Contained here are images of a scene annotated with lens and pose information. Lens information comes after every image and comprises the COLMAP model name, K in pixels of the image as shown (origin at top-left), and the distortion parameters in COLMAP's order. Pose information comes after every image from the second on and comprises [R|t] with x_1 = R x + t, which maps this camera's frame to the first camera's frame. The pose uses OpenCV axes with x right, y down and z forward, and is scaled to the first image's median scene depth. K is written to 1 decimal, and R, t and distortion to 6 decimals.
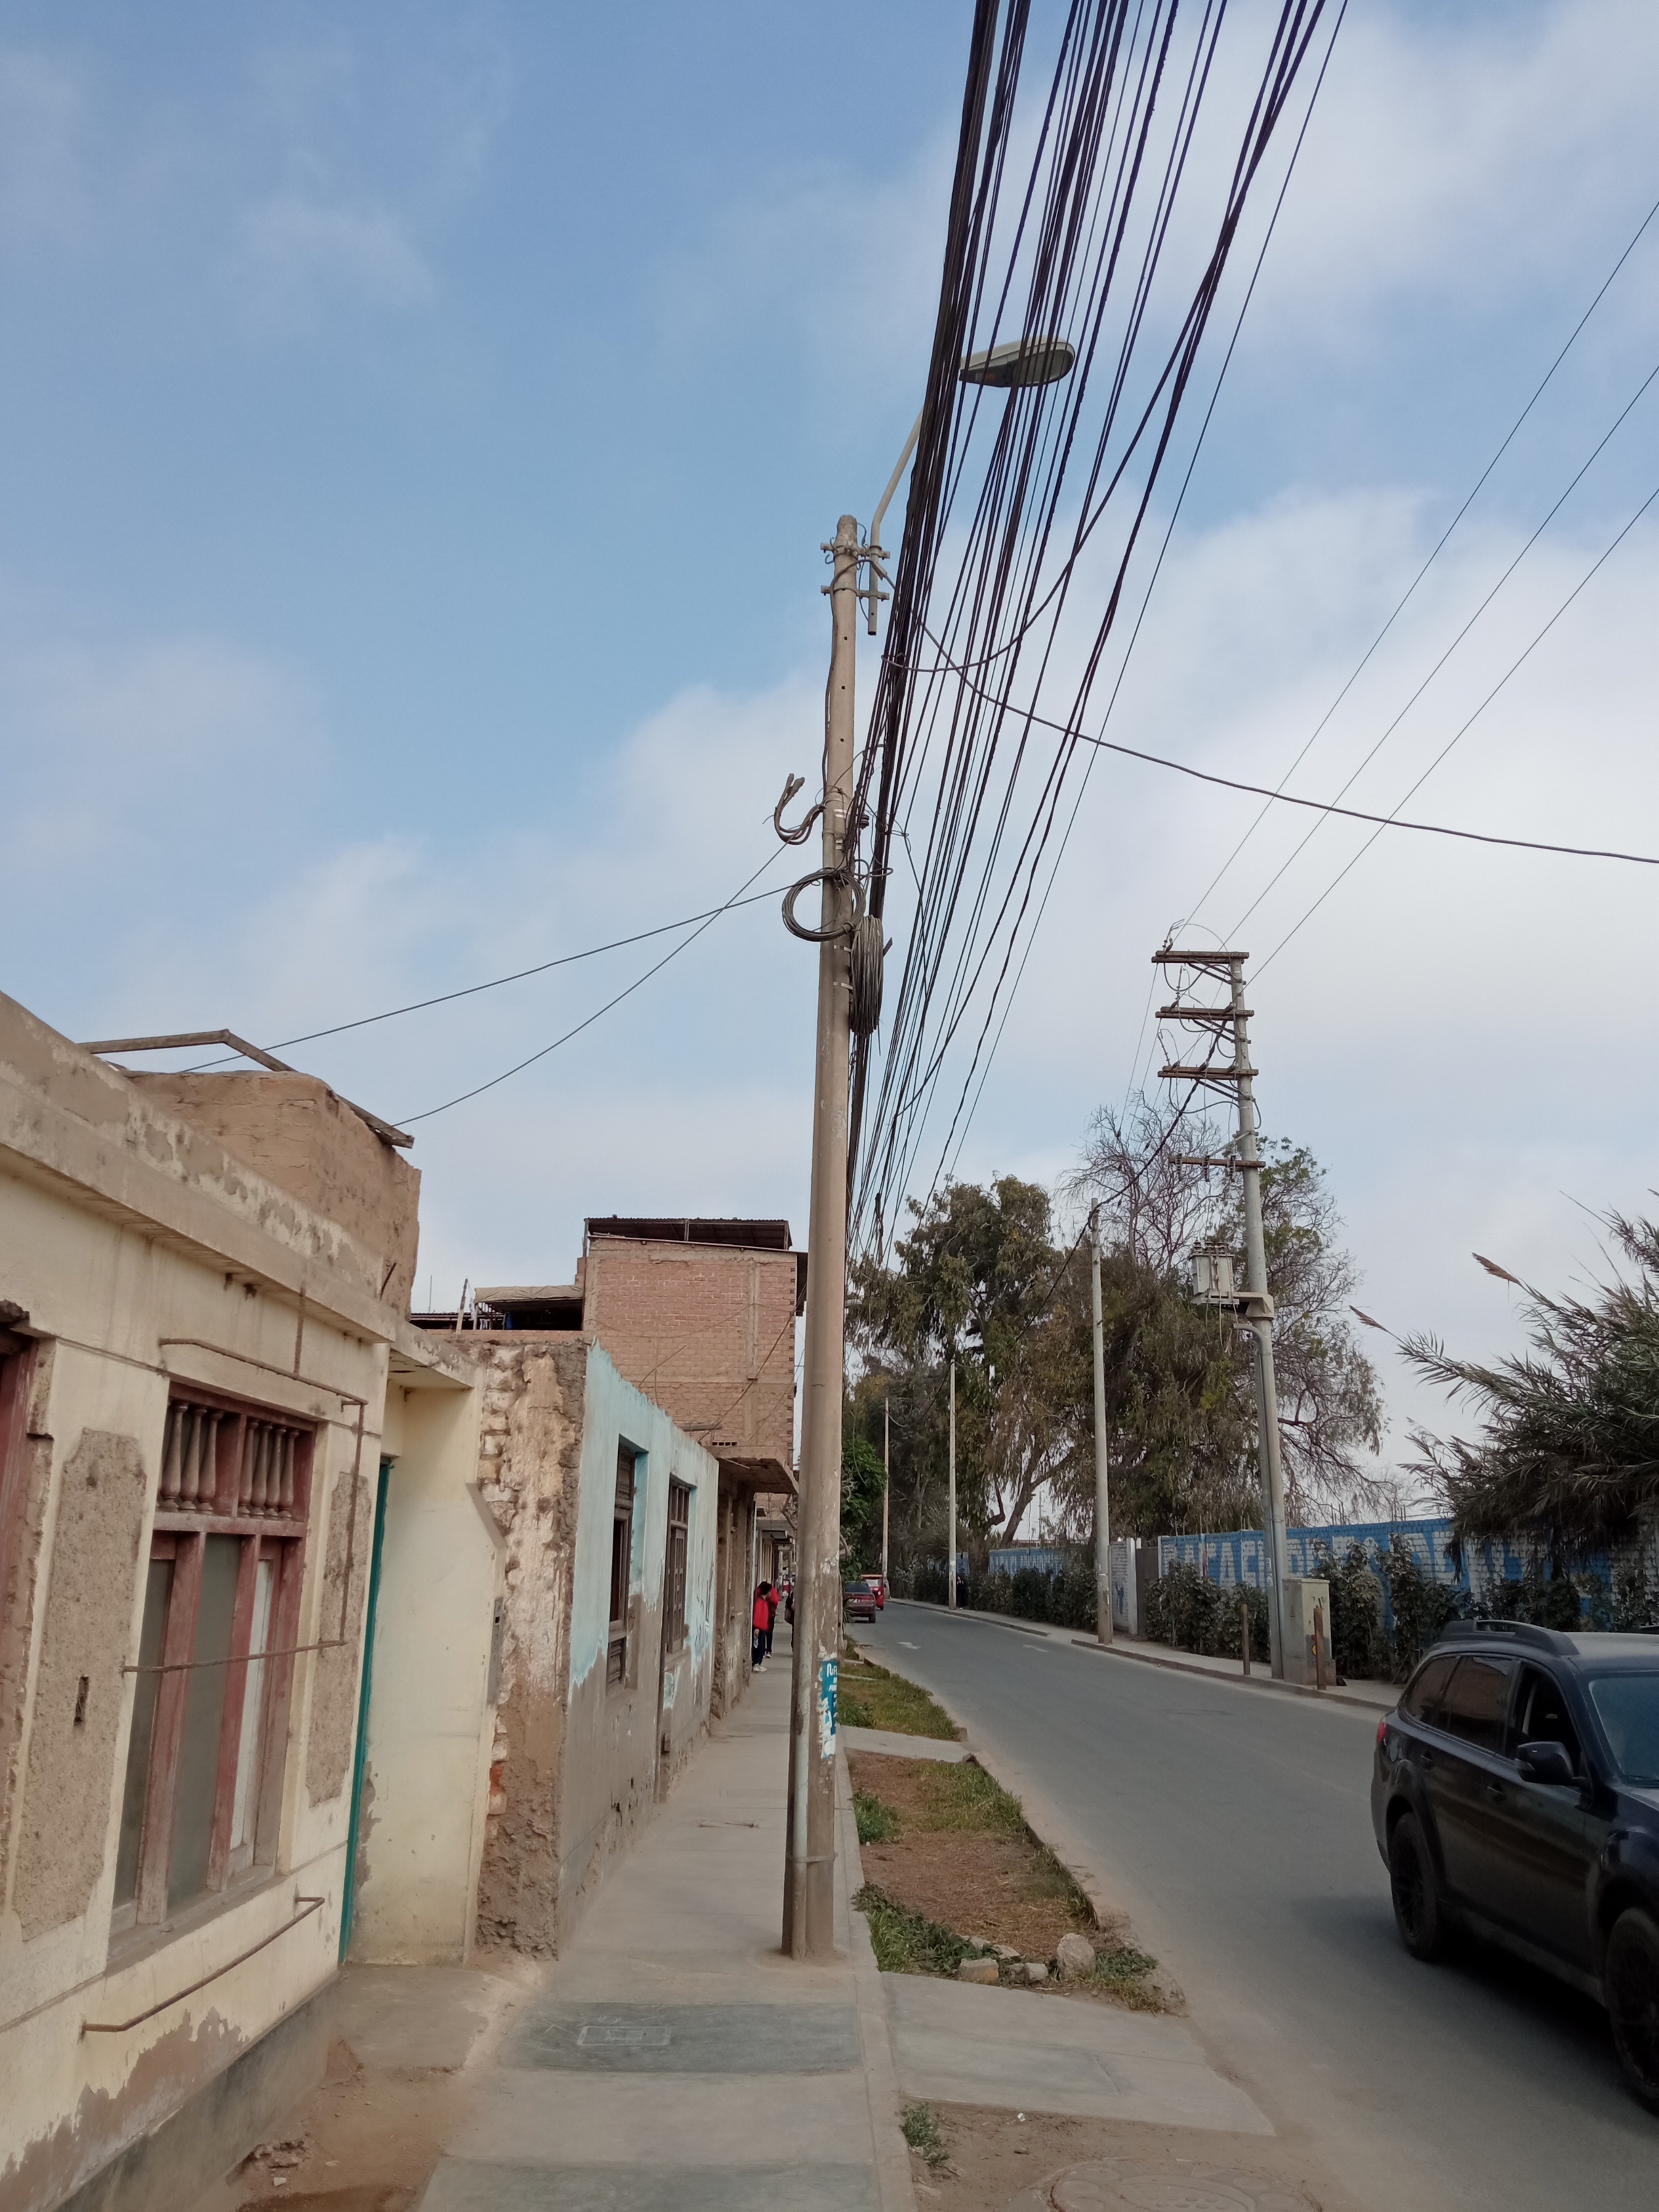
lens RADIAL K [[1839.2, 0, 824.1], [0, 1839.2, 1082.5], [0, 0, 1]] dist [0.123439, -0.236189]
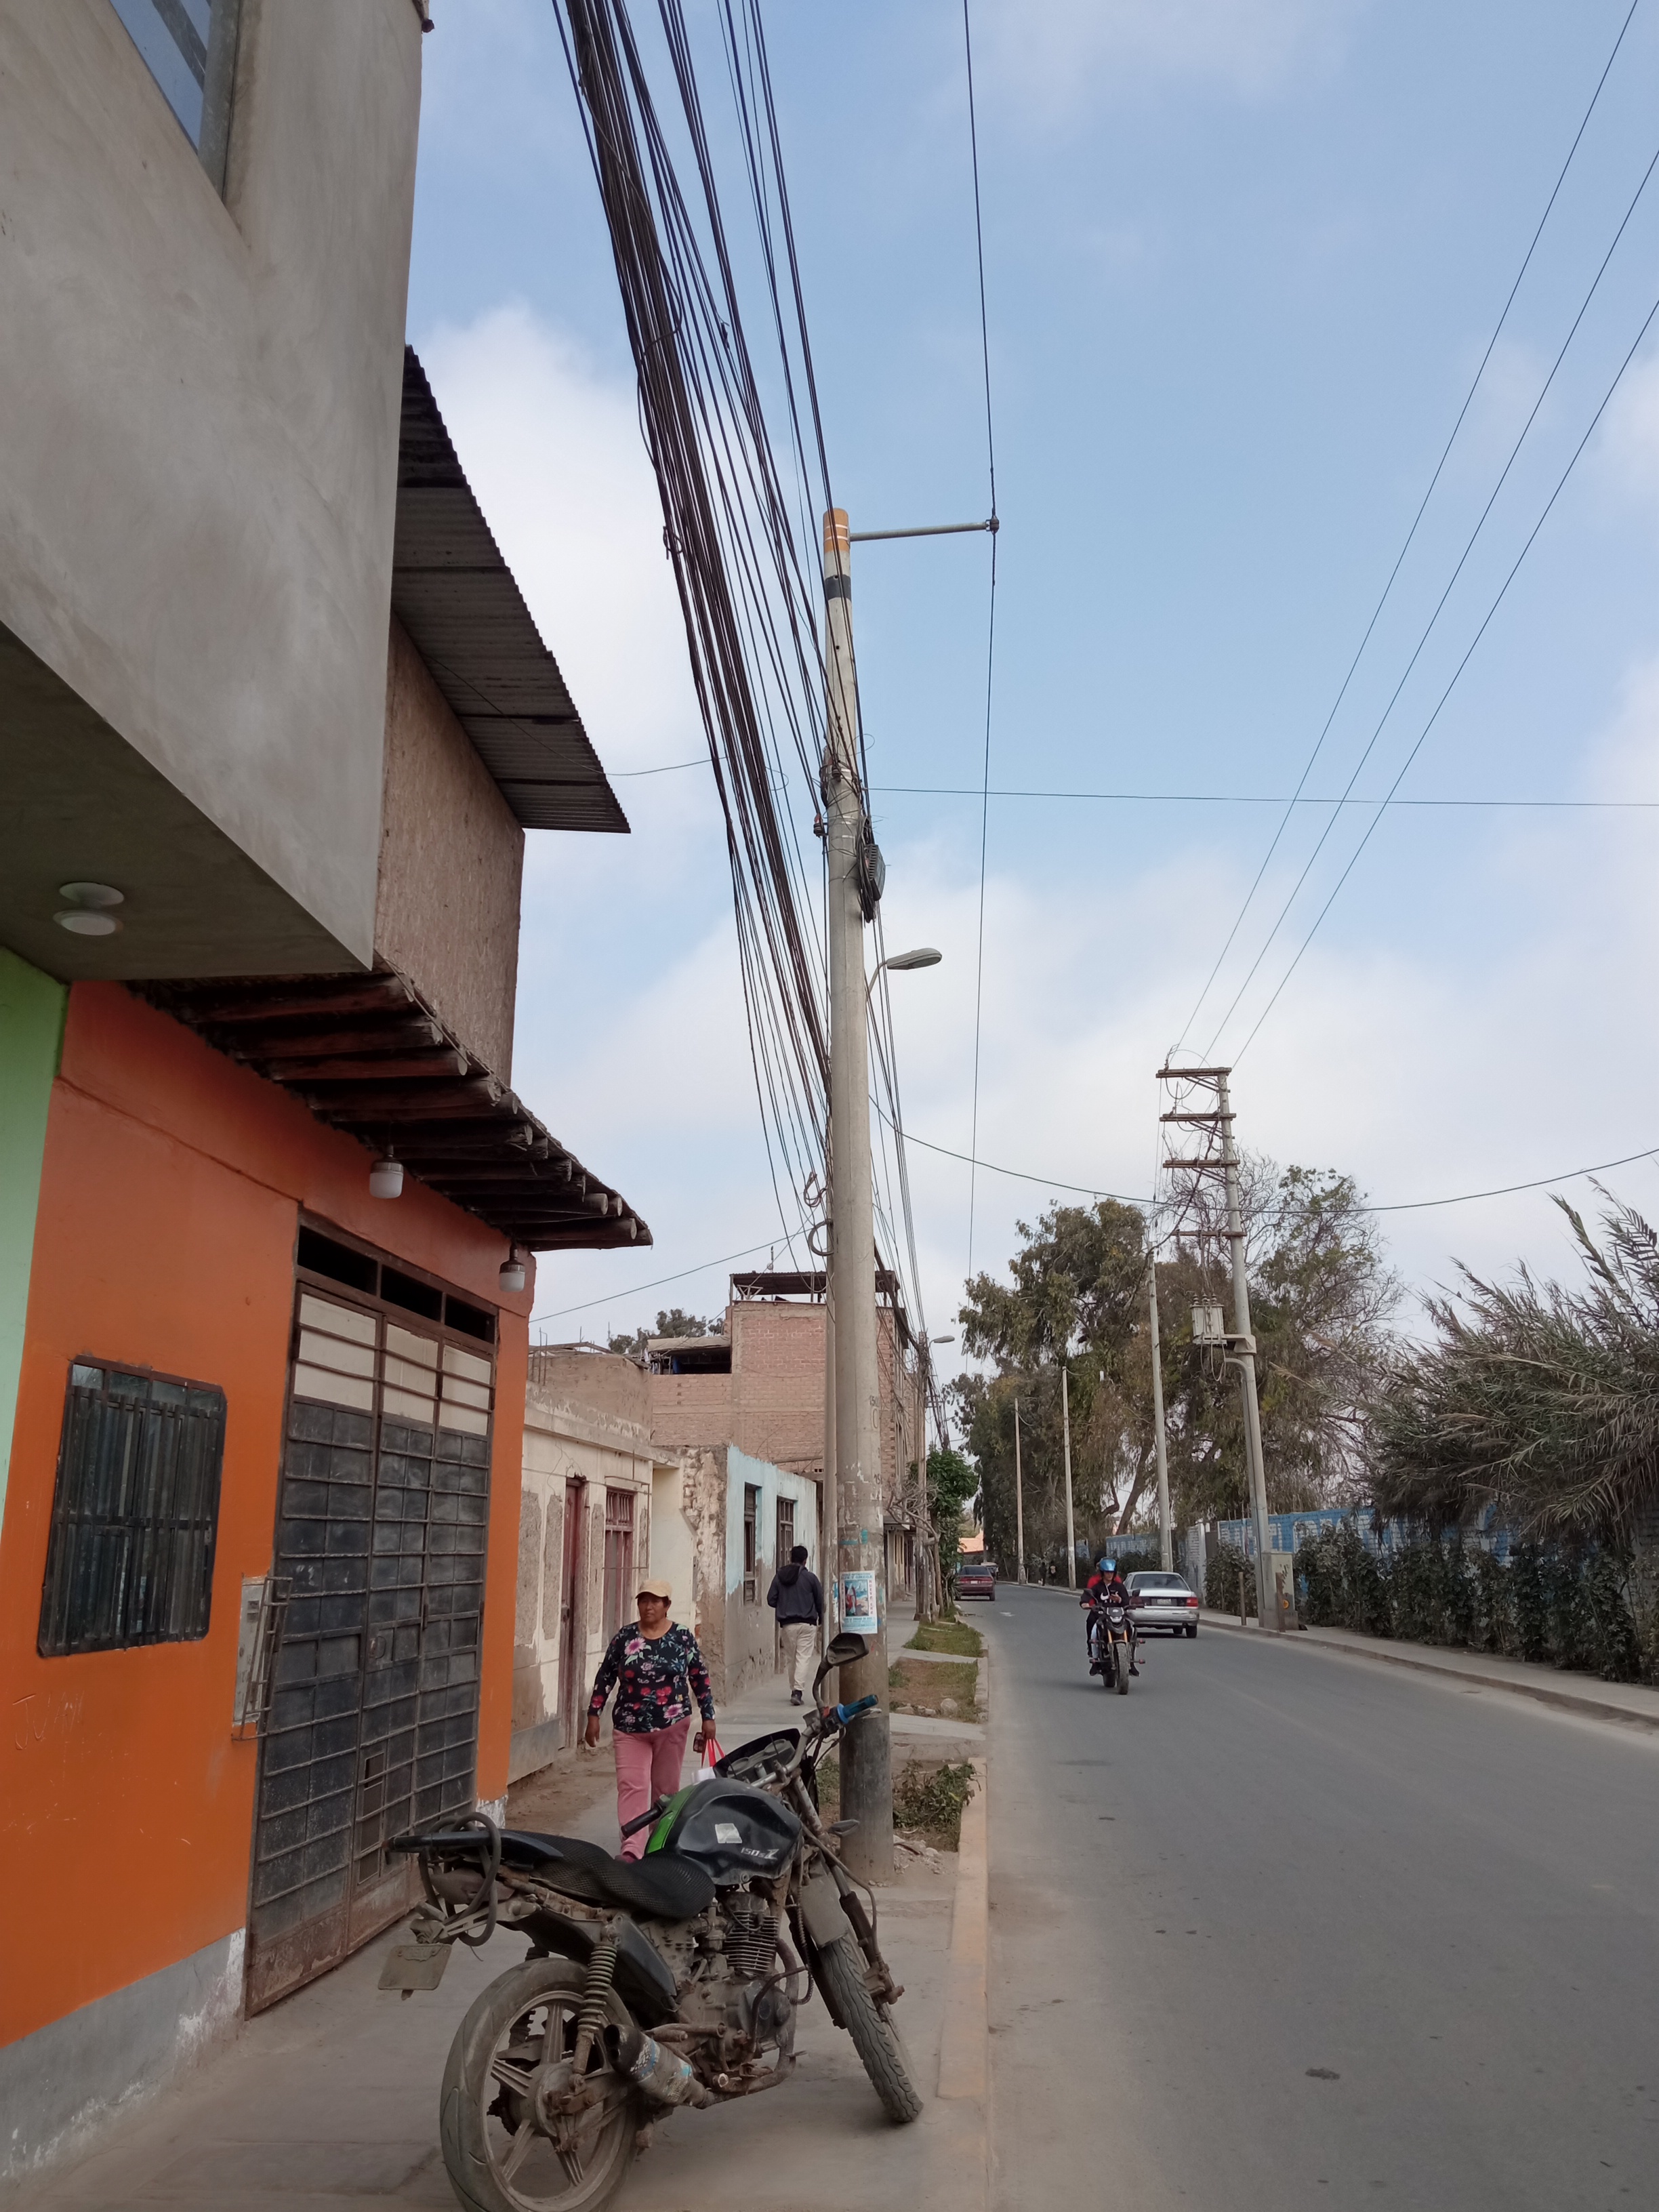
lens RADIAL K [[1839.2, 0, 824.1], [0, 1839.2, 1082.5], [0, 0, 1]] dist [0.123439, -0.236189]
pose [[0.996306, -0.040700, -0.075615, 0.039908], [0.040983, 0.999157, 0.002191, -0.067391], [0.075462, -0.005282, 0.997135, -0.277719]]
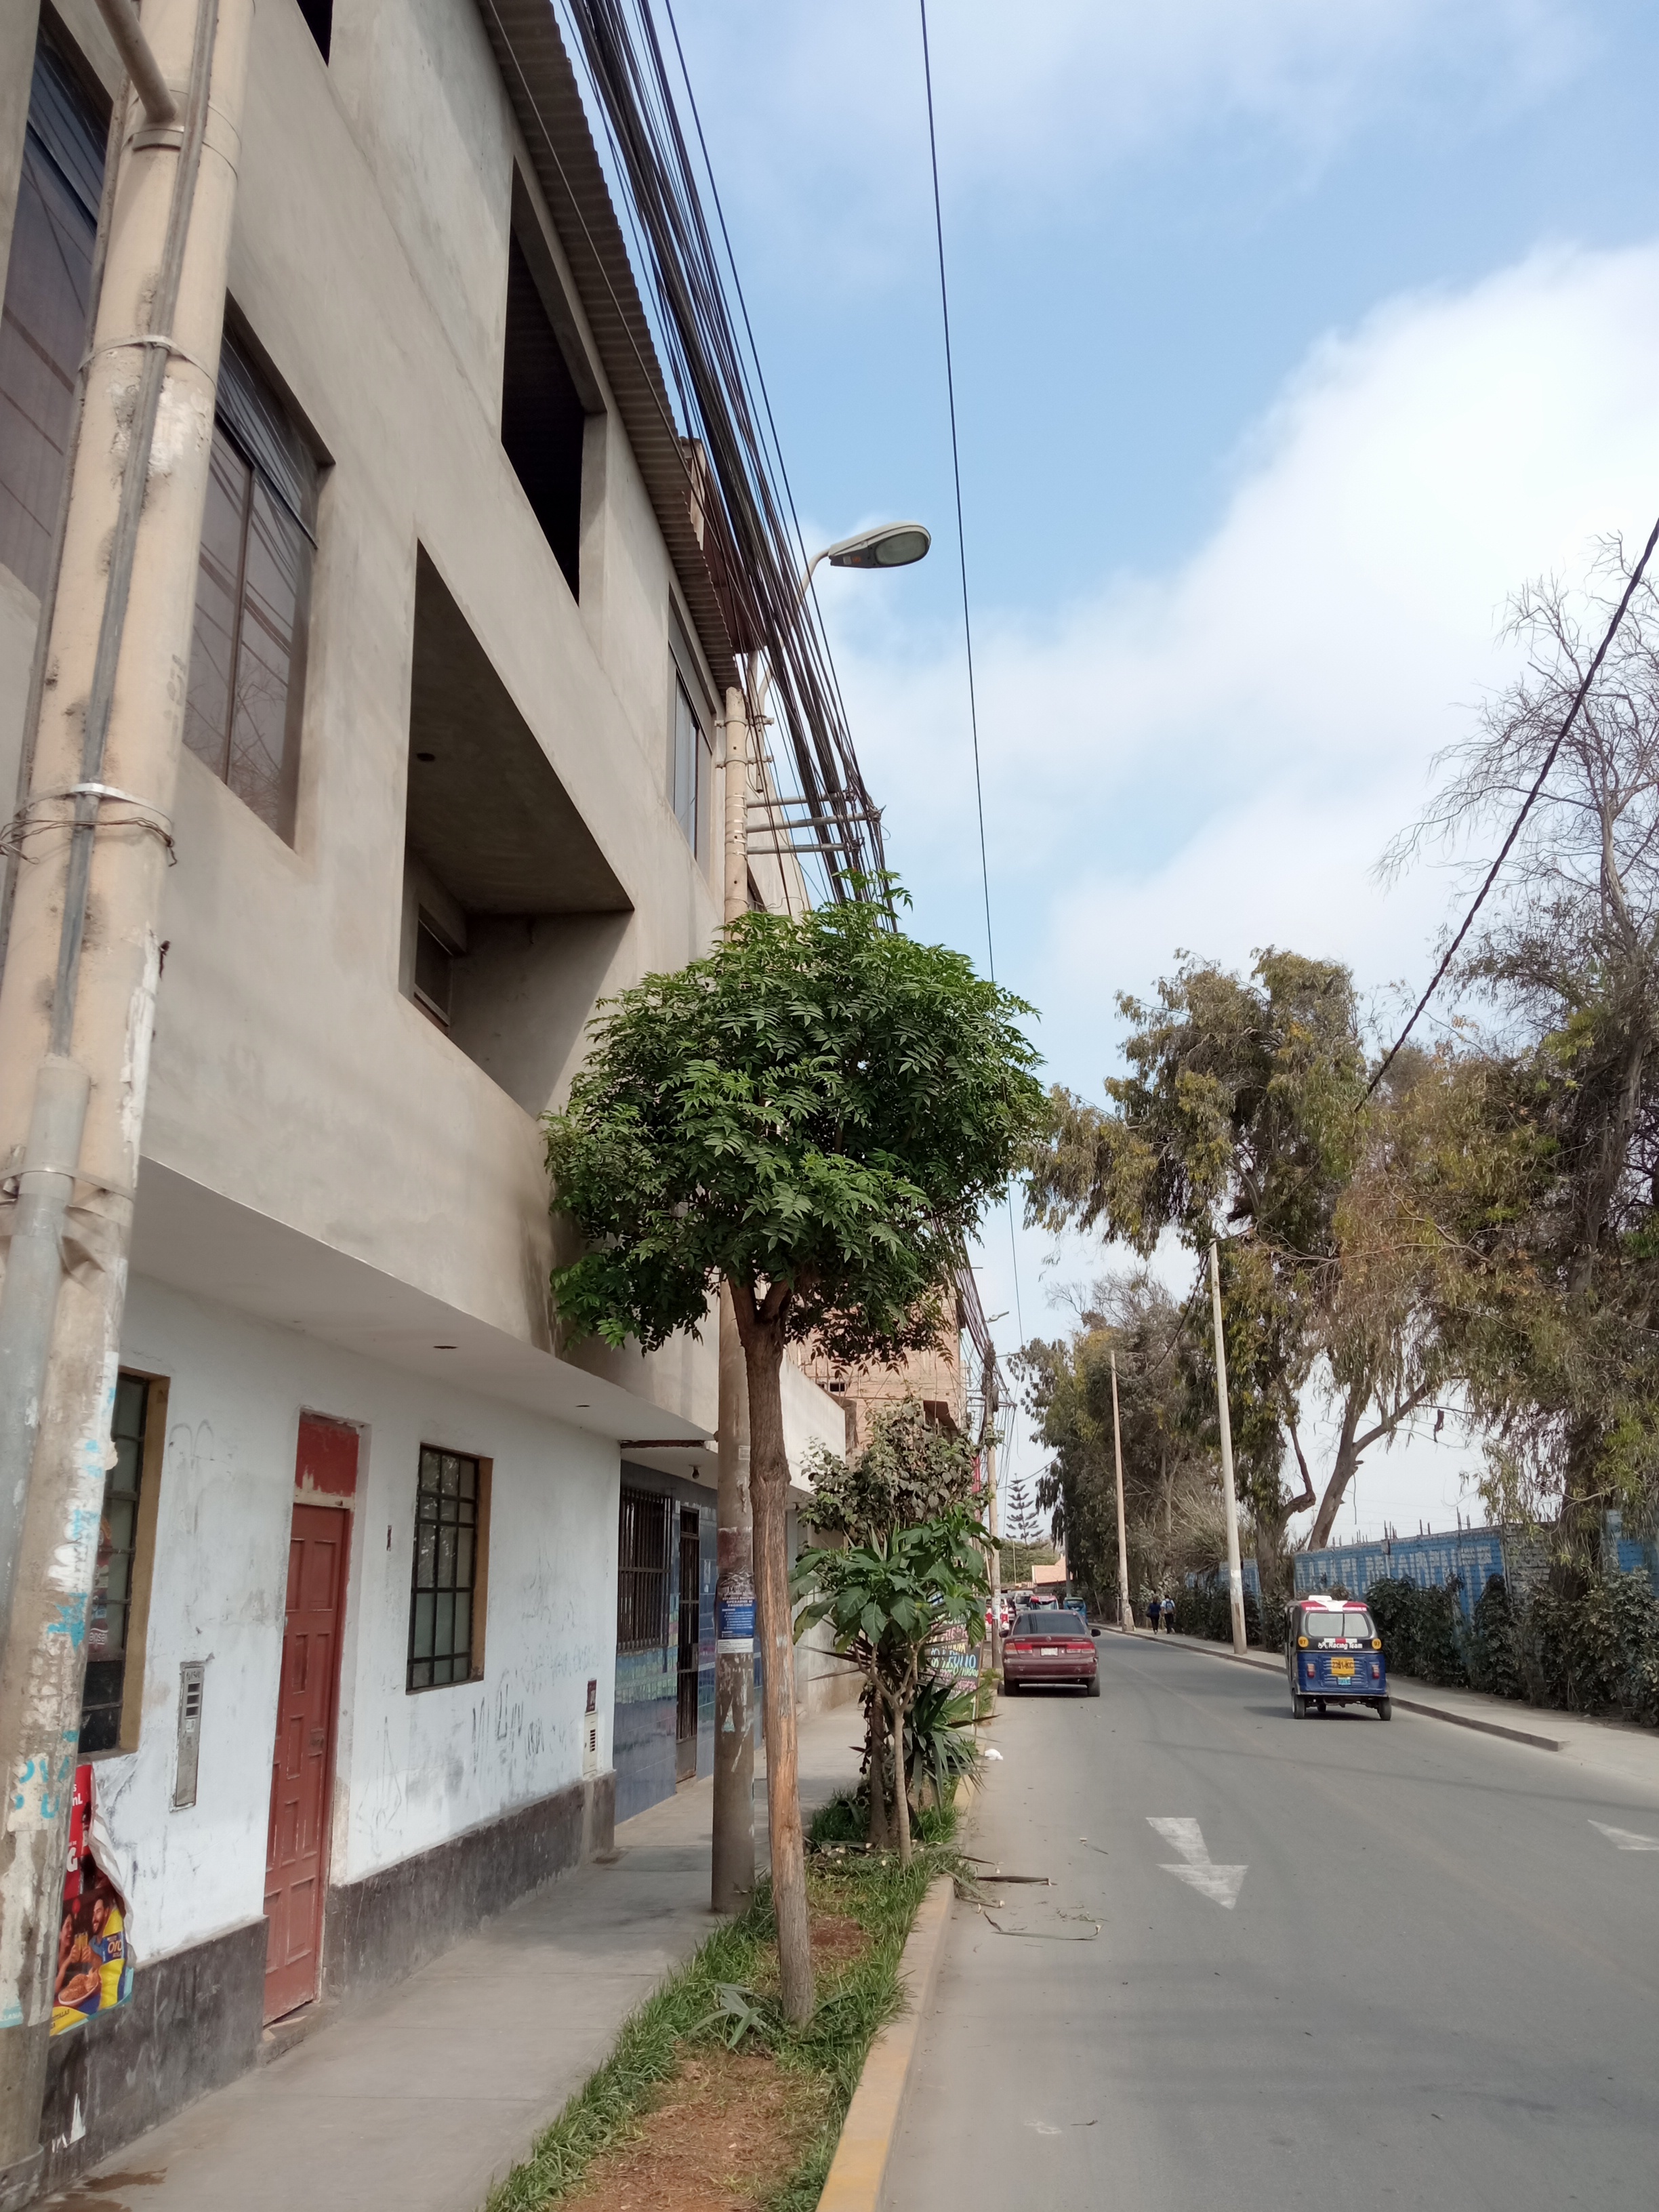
lens RADIAL K [[1839.2, 0, 824.1], [0, 1839.2, 1082.5], [0, 0, 1]] dist [0.123439, -0.236189]
pose [[0.991446, -0.062963, -0.114322, 0.038519], [0.061324, 0.997959, -0.017803, 0.234445], [0.115210, 0.010640, 0.993284, 0.878119]]
